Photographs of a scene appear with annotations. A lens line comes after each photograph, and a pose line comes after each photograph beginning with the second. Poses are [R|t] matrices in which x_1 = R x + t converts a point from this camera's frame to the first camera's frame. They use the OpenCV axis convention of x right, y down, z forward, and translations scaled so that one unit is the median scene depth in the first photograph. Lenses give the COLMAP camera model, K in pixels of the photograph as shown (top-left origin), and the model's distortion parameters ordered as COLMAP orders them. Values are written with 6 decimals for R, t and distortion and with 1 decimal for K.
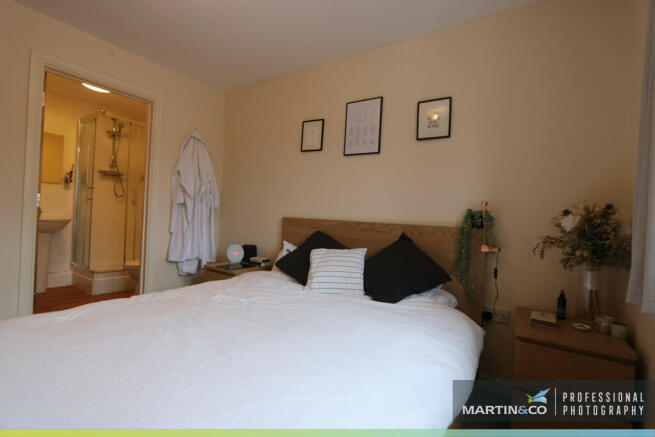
lens RADIAL K [[328.2, 0, 327.5], [0, 328.2, 218.5], [0, 0, 1]] dist [-0.000782, -0.000210]
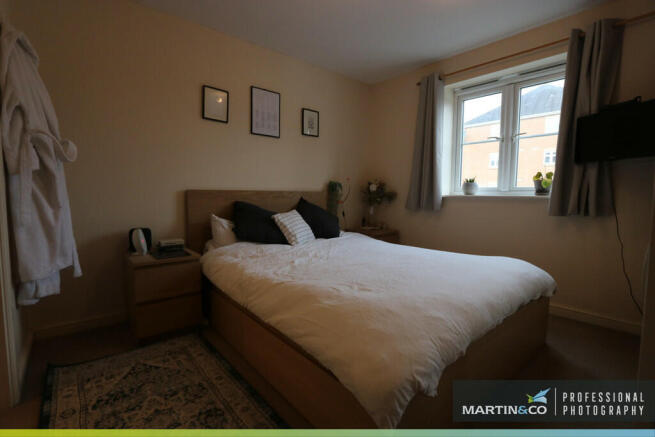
lens RADIAL K [[304.0, 0, 327.5], [0, 304.0, 218.5], [0, 0, 1]] dist [-0.000327, -0.000011]
pose [[0.229481, -0.121910, 0.965648, -0.972322], [0.024150, 0.992533, 0.119565, -0.018862], [-0.973014, -0.004118, 0.230711, 0.511955]]
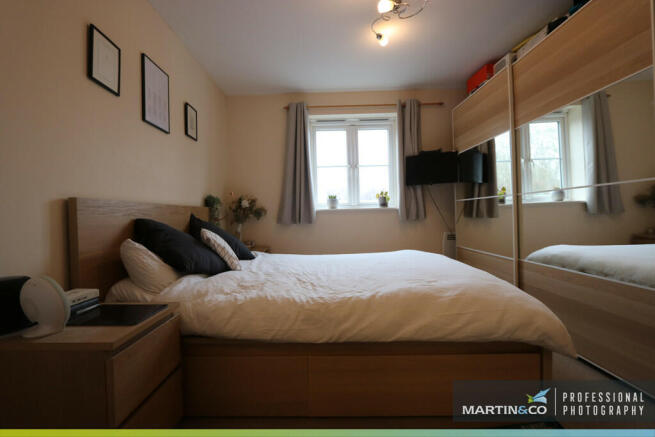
lens RADIAL K [[297.2, 0, 327.5], [0, 297.2, 218.5], [0, 0, 1]] dist [-0.002125, -0.000254]
pose [[-0.576111, -0.038337, 0.816472, -0.808877], [0.017089, 0.998116, 0.058925, 0.007911], [-0.817193, 0.047900, -0.574370, 1.091109]]
